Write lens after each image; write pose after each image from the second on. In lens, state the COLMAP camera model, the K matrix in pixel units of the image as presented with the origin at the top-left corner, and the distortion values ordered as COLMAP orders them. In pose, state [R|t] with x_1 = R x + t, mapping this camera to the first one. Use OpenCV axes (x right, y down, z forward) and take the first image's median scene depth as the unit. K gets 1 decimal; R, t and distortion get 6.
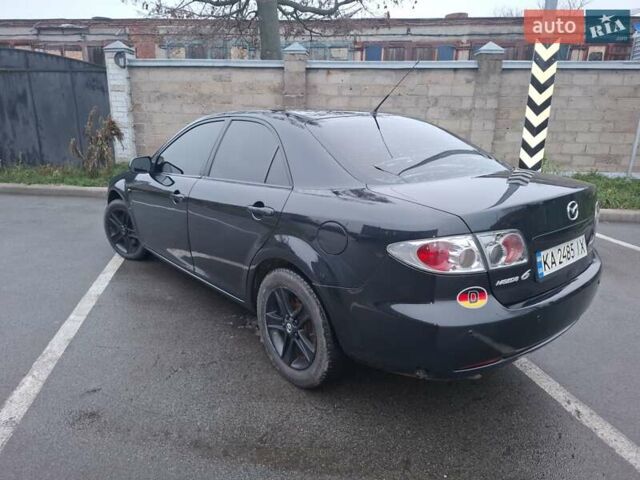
lens RADIAL K [[475.3, 0, 320.0], [0, 475.3, 240.0], [0, 0, 1]] dist [0.078116, -0.102531]
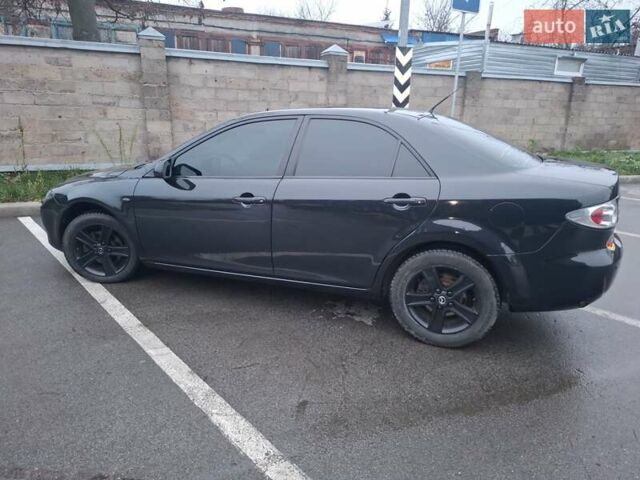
lens RADIAL K [[475.3, 0, 320.0], [0, 475.3, 240.0], [0, 0, 1]] dist [0.078116, -0.102531]
pose [[0.847253, -0.134364, 0.513914, -0.304634], [0.123623, 0.990791, 0.055235, -0.020550], [-0.516603, 0.016734, 0.856061, 0.054305]]
